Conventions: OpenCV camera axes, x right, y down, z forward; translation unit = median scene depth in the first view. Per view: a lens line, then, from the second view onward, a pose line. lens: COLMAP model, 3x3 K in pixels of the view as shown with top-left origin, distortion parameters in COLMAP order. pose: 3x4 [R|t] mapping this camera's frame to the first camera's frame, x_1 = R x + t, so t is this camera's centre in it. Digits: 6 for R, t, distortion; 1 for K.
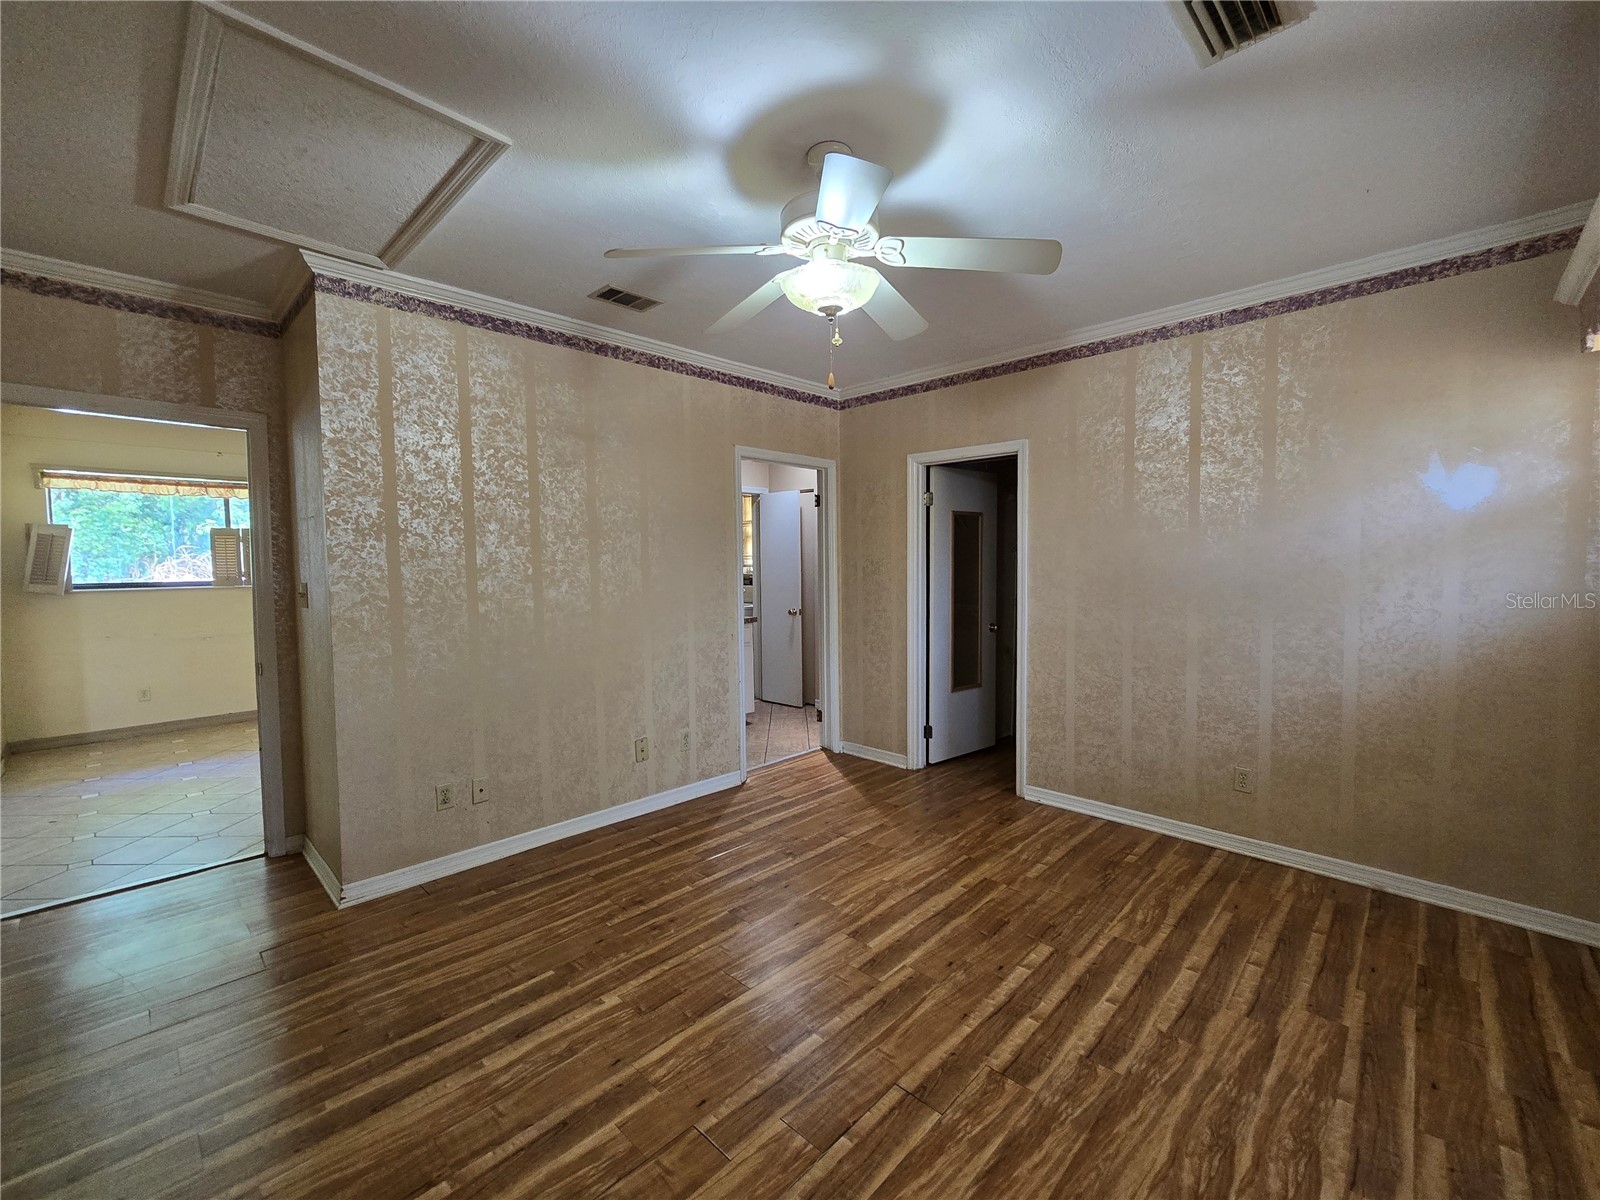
lens RADIAL K [[661.1, 0, 804.6], [0, 661.1, 594.8], [0, 0, 1]] dist [-0.000527, 0.000050]
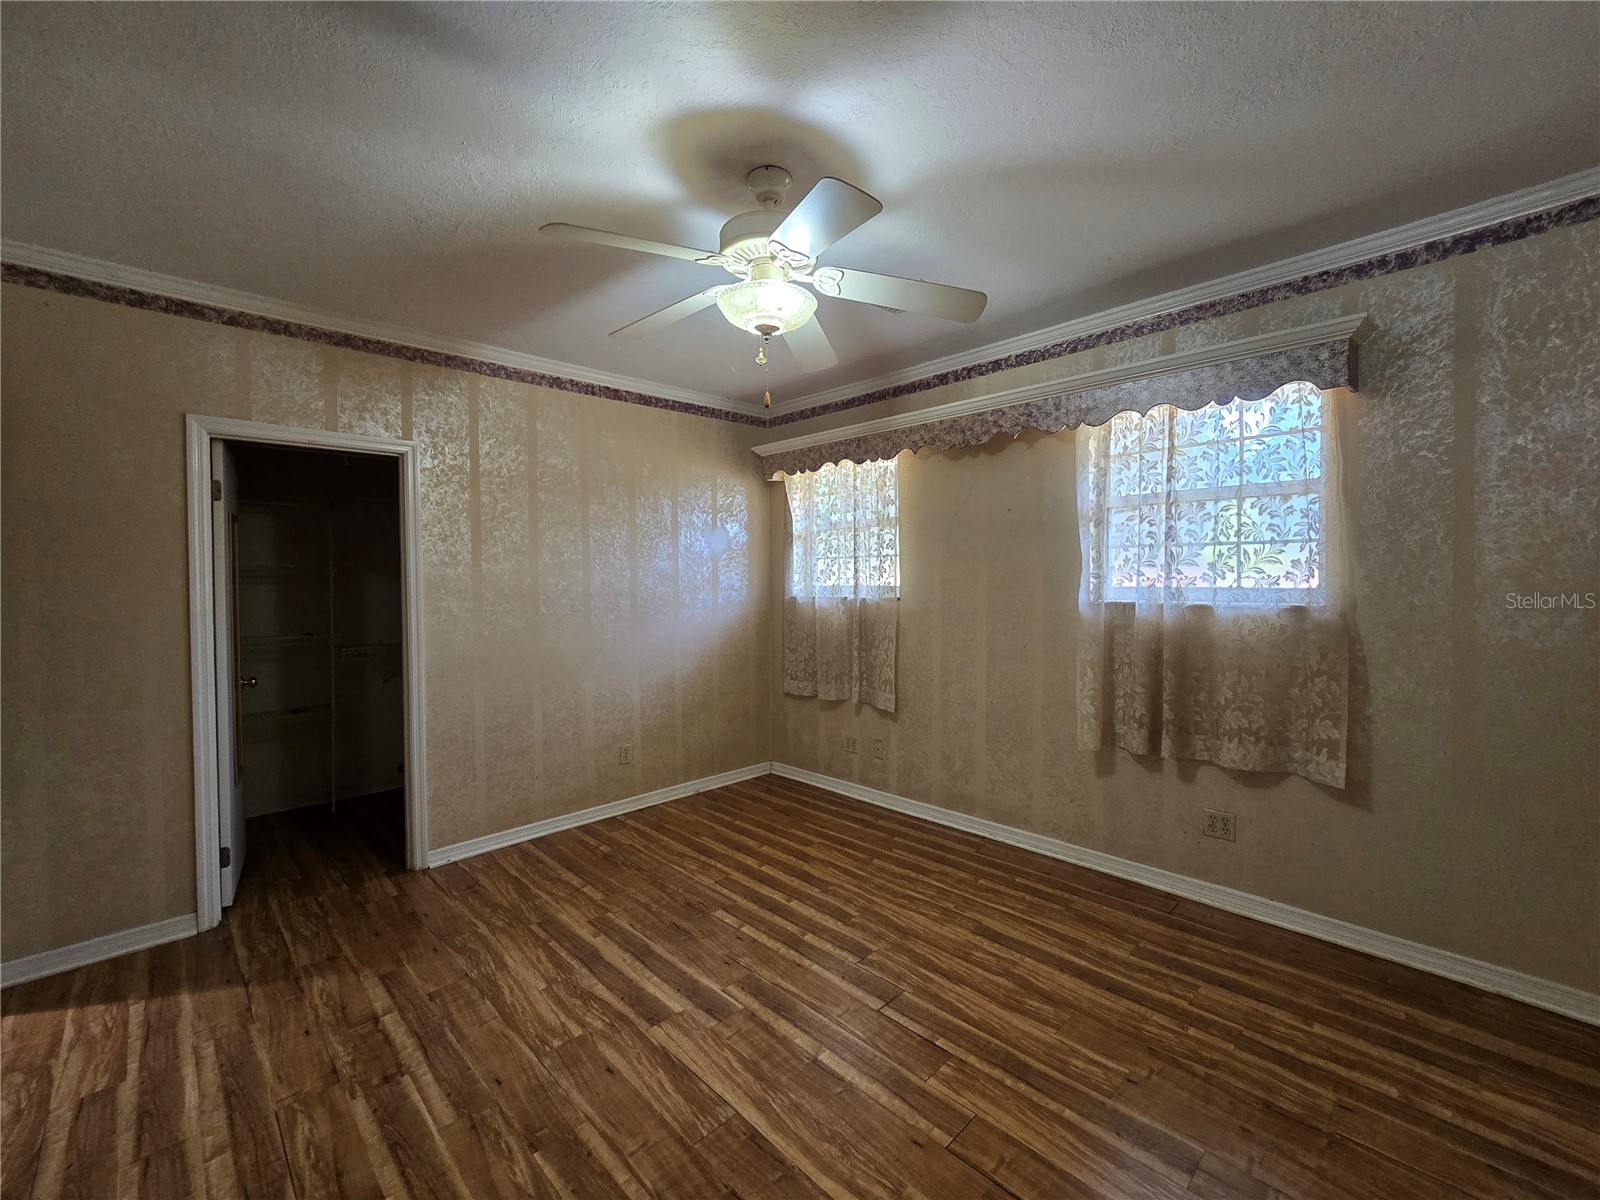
lens RADIAL K [[661.1, 0, 804.6], [0, 661.1, 594.8], [0, 0, 1]] dist [-0.000527, 0.000050]
pose [[0.038257, -0.019757, 0.999073, -0.702230], [0.061274, 0.997970, 0.017389, -0.035071], [-0.997388, 0.060551, 0.039390, 0.683373]]
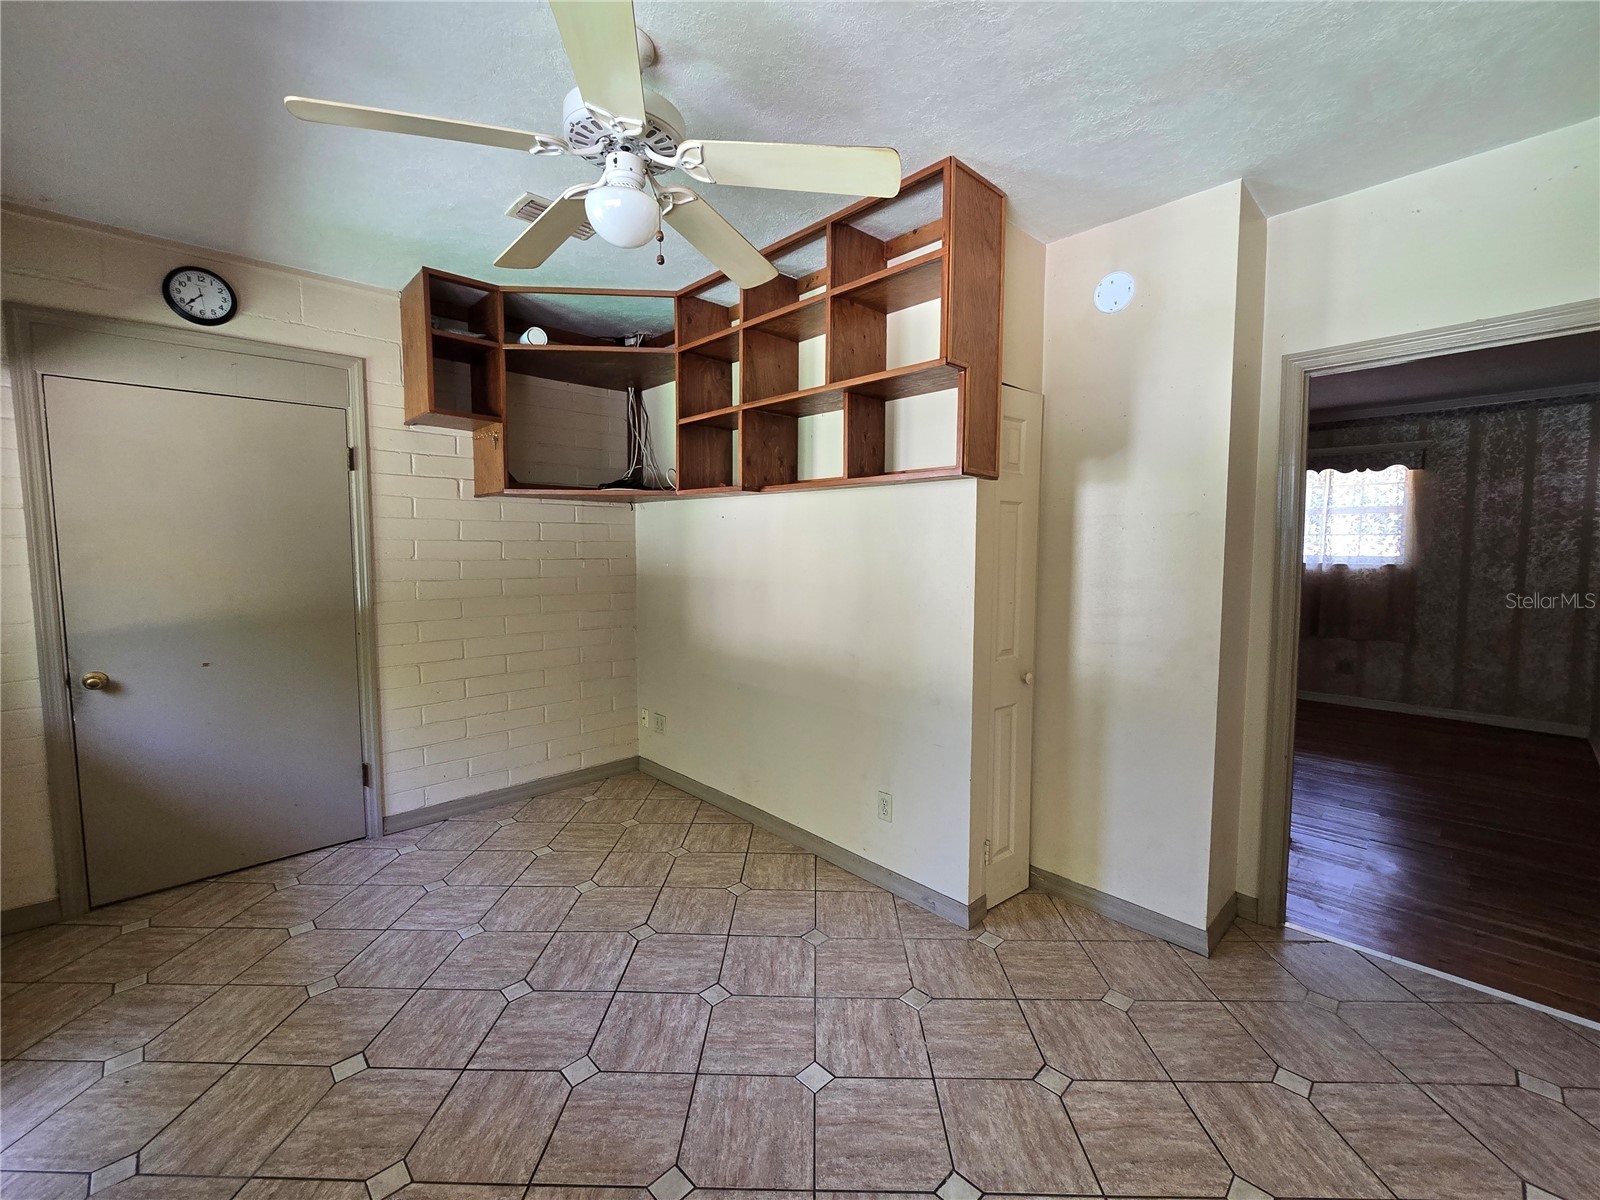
lens RADIAL K [[661.1, 0, 804.6], [0, 661.1, 594.8], [0, 0, 1]] dist [-0.000527, 0.000050]
pose [[0.037873, -0.067335, 0.997011, -1.490504], [0.053808, 0.996417, 0.065251, -0.077093], [-0.997833, 0.051176, 0.041360, 1.414652]]
